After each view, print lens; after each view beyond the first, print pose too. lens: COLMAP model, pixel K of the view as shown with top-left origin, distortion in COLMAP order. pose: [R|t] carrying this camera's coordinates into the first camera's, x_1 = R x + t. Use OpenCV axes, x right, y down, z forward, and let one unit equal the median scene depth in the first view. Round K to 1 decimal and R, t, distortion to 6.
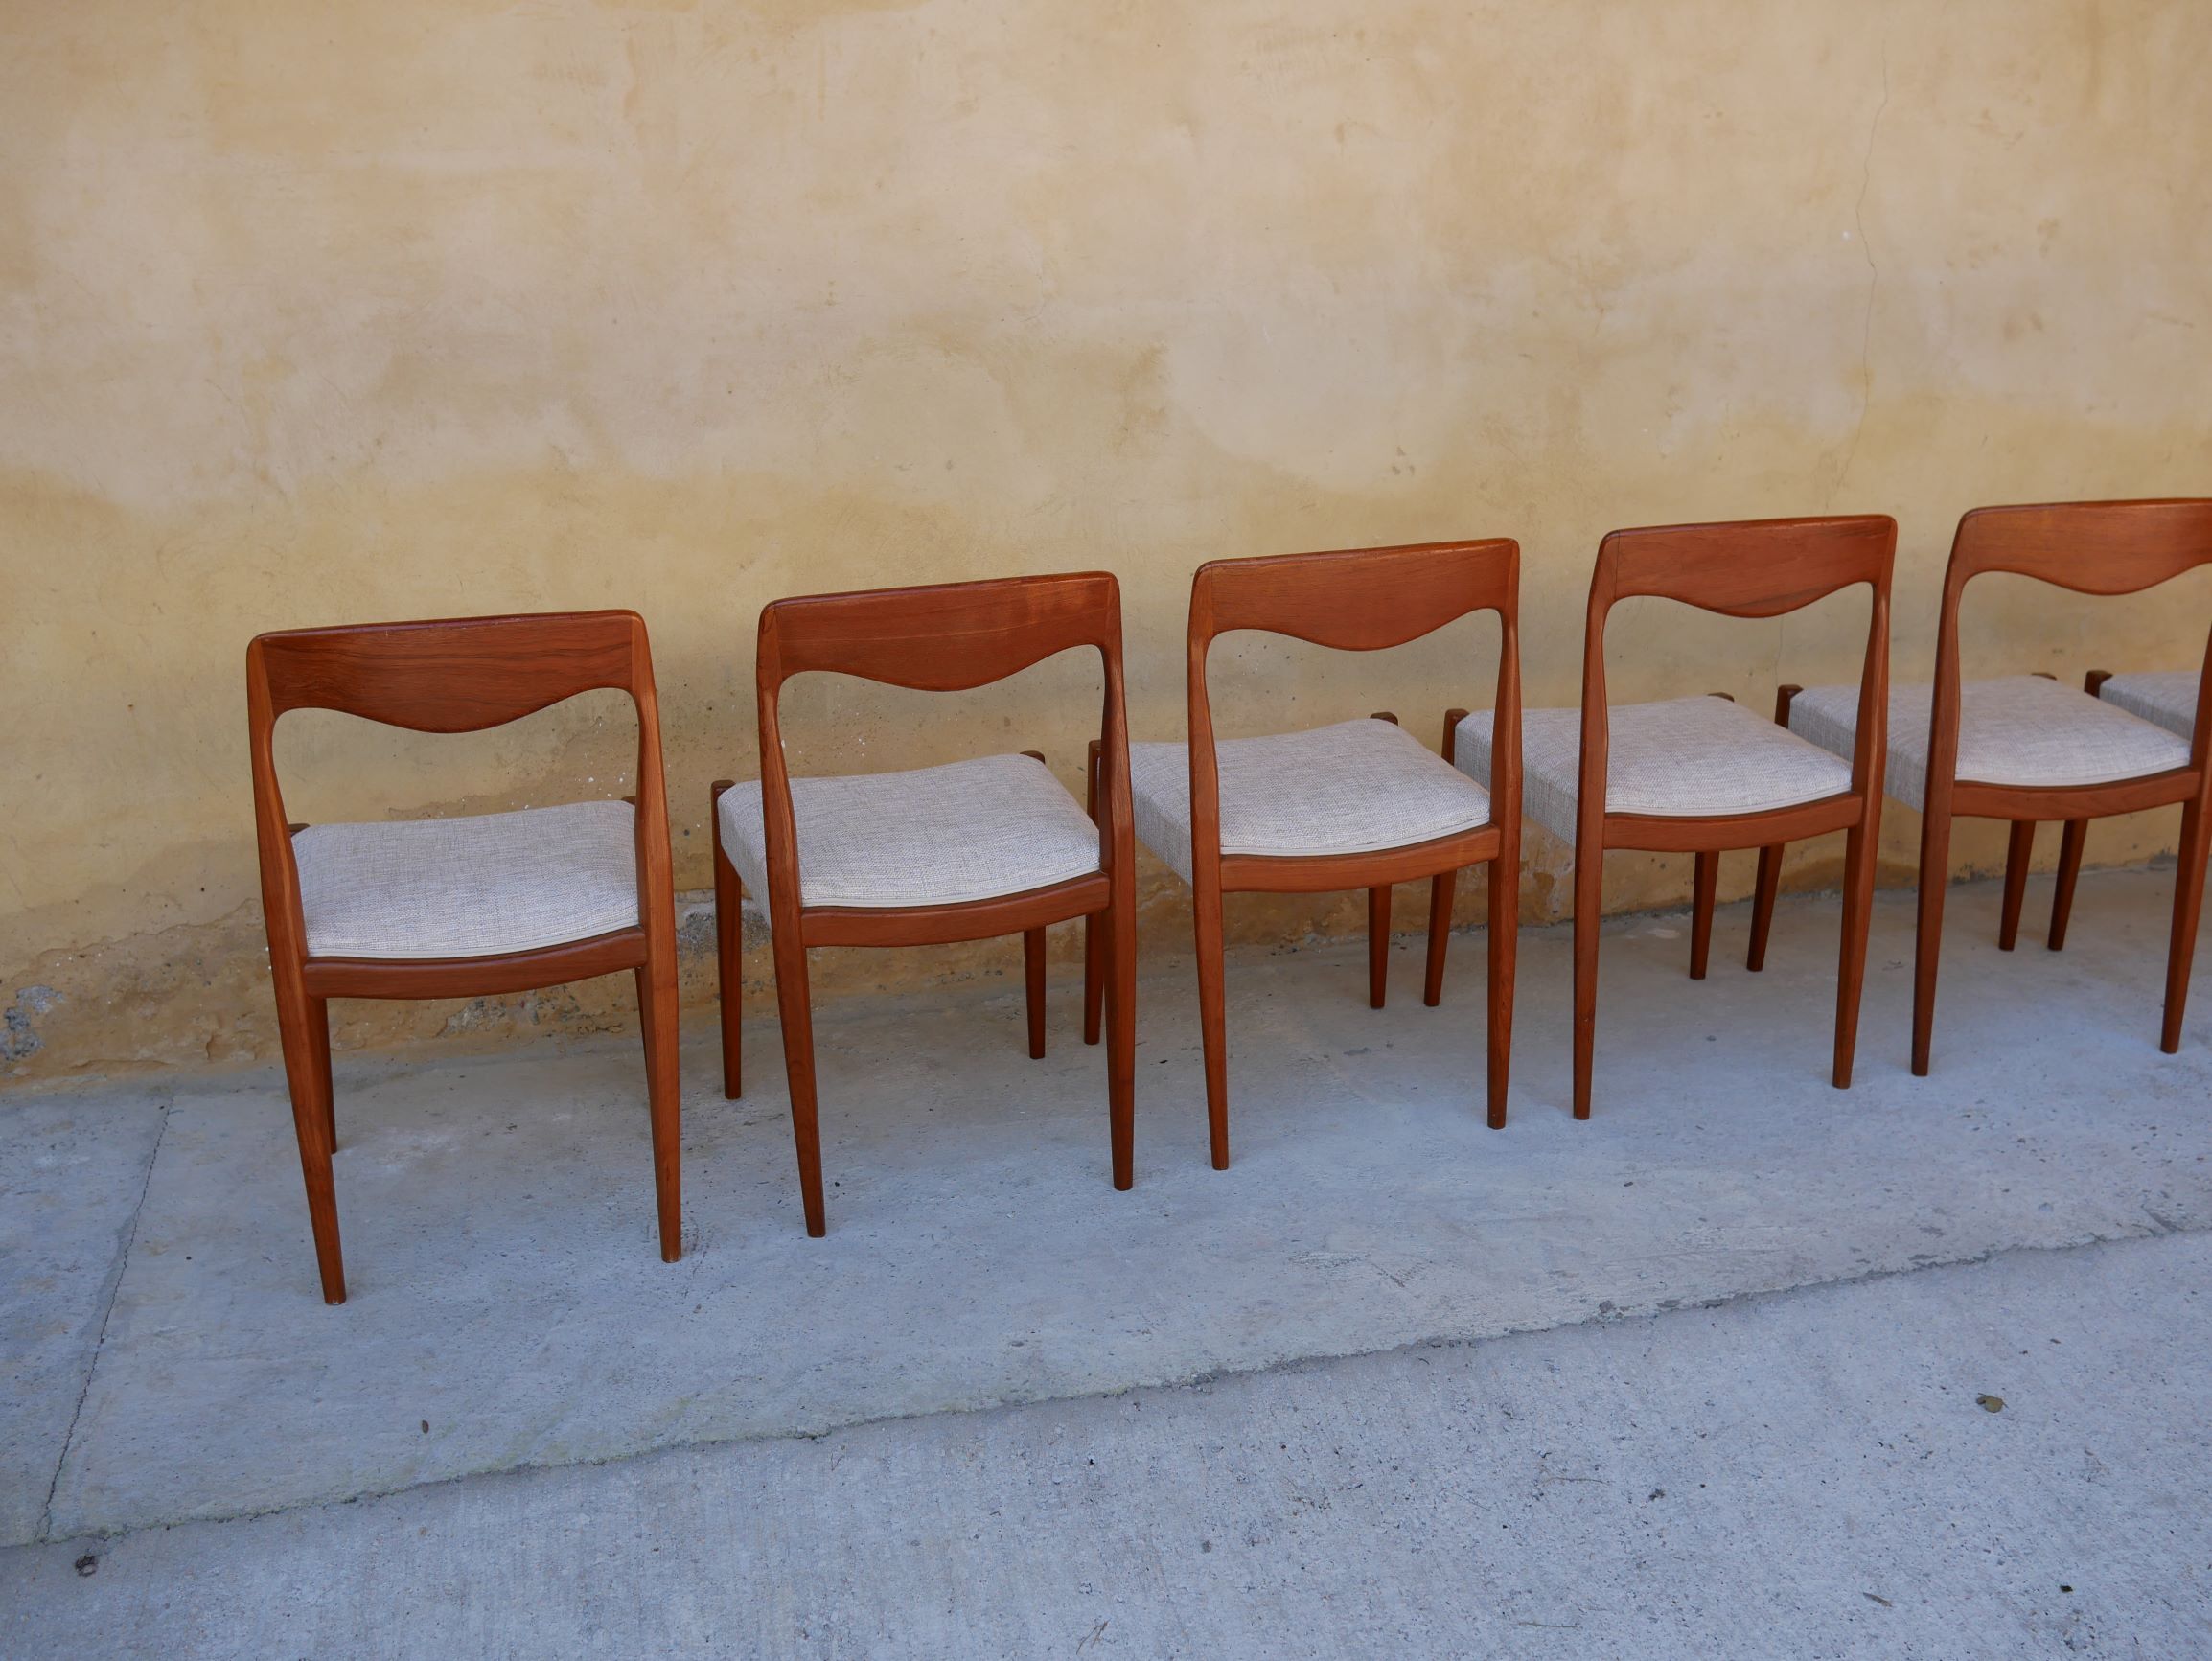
lens RADIAL K [[2493.4, 0, 1107.4], [0, 2493.4, 831.4], [0, 0, 1]] dist [-0.013865, 0.000000]
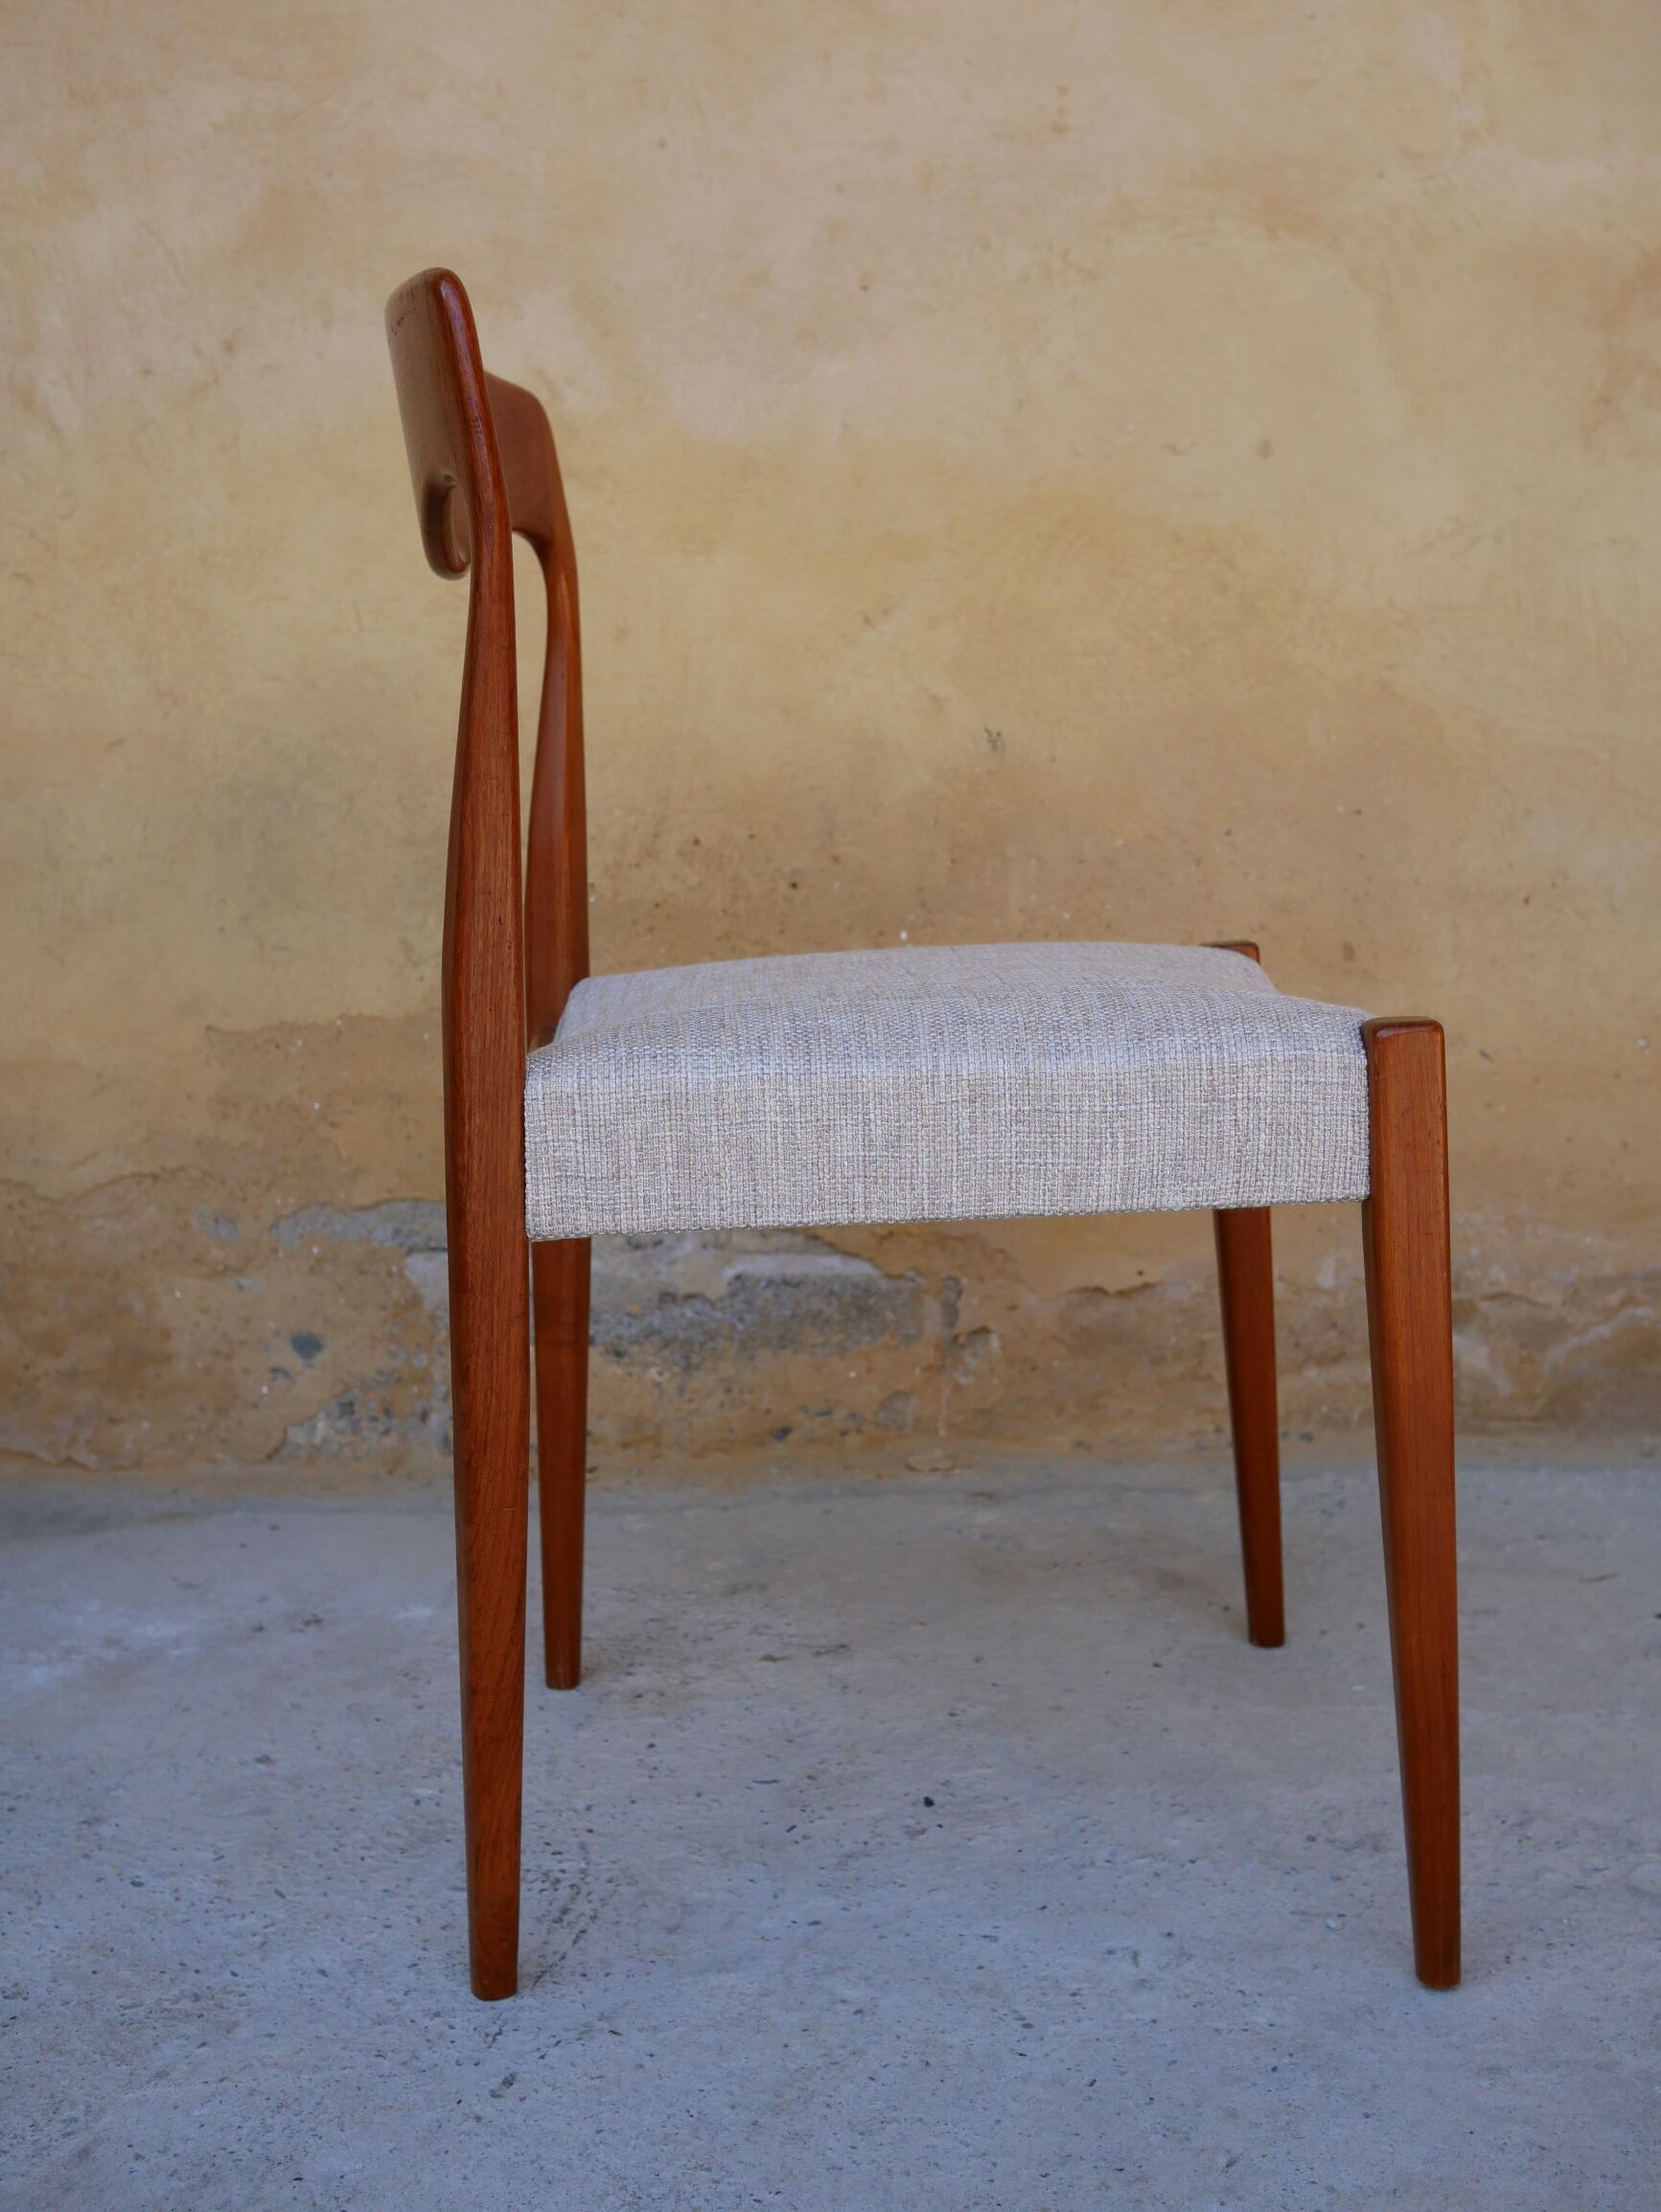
lens RADIAL K [[2493.4, 0, 839.8], [0, 2493.4, 1102.5], [0, 0, 1]] dist [-0.013865, 0.000000]
pose [[0.974926, 0.044531, -0.218028, -0.031668], [-0.076742, 0.986947, -0.141582, 0.077936], [0.208878, 0.154764, 0.965618, 0.519154]]
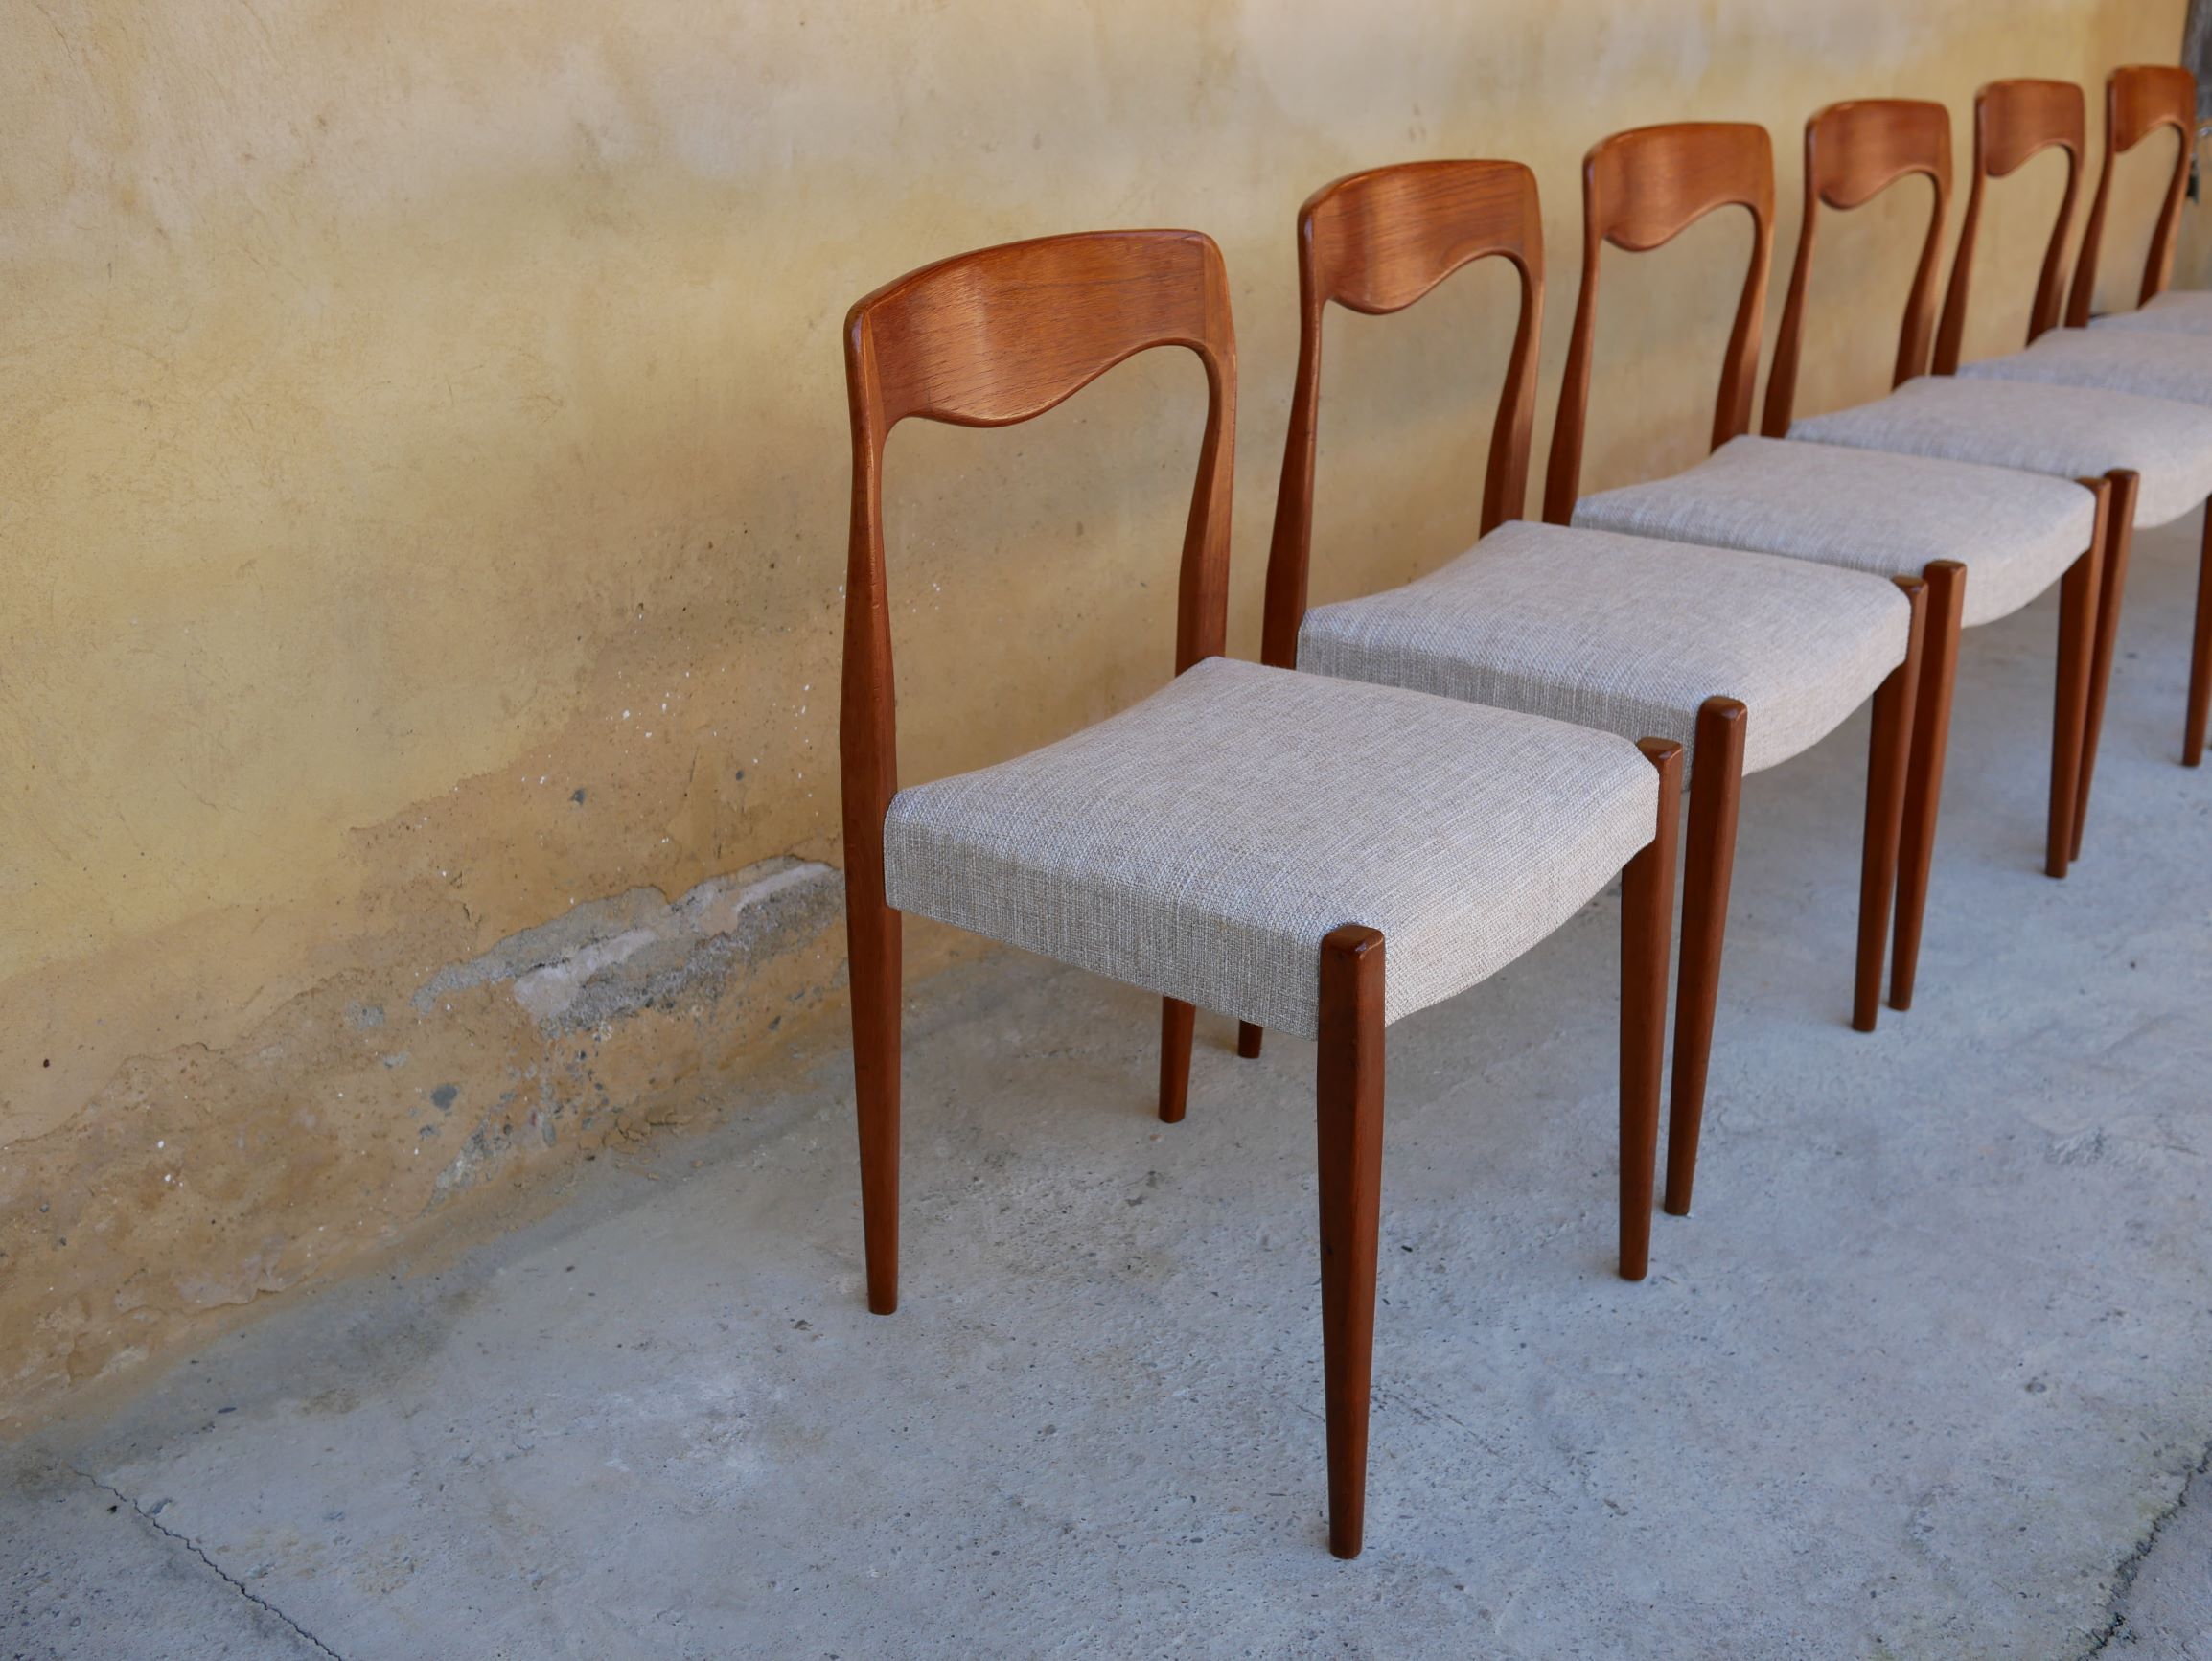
lens RADIAL K [[2493.4, 0, 1105.3], [0, 2493.4, 822.4], [0, 0, 1]] dist [-0.013865, 0.000000]
pose [[0.792264, -0.196669, 0.577615, -0.487659], [0.148659, 0.980322, 0.129882, -0.058276], [-0.591793, -0.017033, 0.805910, 0.492900]]
